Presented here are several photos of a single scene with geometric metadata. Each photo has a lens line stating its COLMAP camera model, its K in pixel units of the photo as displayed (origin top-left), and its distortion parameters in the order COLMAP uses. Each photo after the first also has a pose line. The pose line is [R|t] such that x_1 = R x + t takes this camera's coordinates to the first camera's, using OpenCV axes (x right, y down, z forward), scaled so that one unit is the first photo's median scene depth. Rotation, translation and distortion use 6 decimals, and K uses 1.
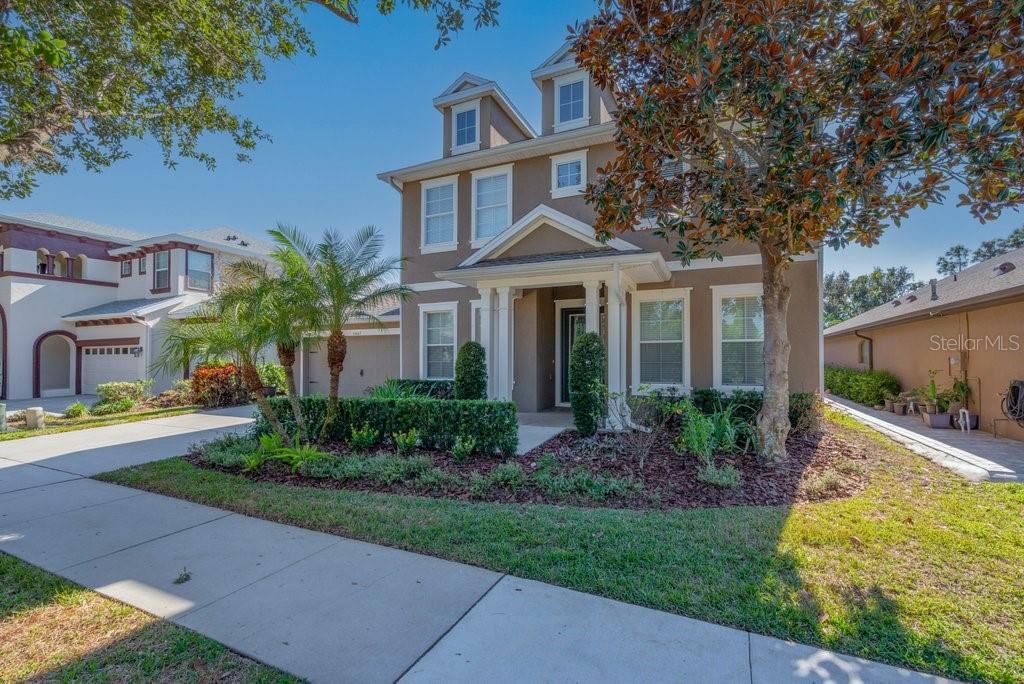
lens RADIAL K [[444.1, 0, 534.8], [0, 444.1, 348.8], [0, 0, 1]] dist [0.000298, -0.000098]
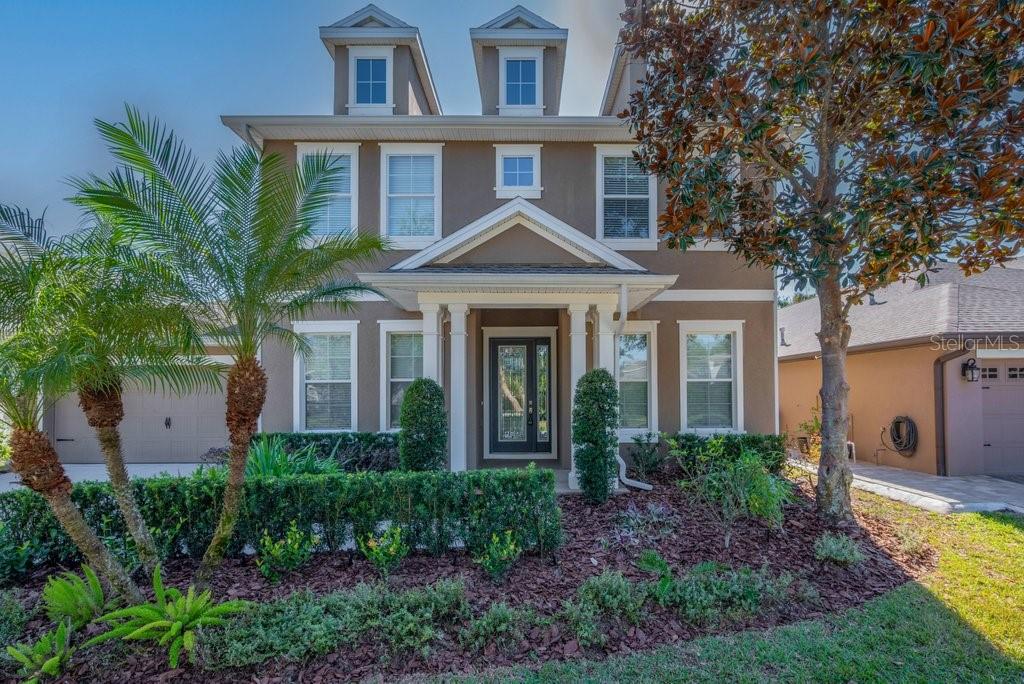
lens RADIAL K [[442.1, 0, 514.8], [0, 442.1, 381.9], [0, 0, 1]] dist [0.000131, -0.000092]
pose [[0.913547, 0.006694, 0.406678, -0.249967], [-0.006162, 0.999978, -0.002617, -0.009013], [-0.406686, -0.000115, 0.913568, 0.268601]]
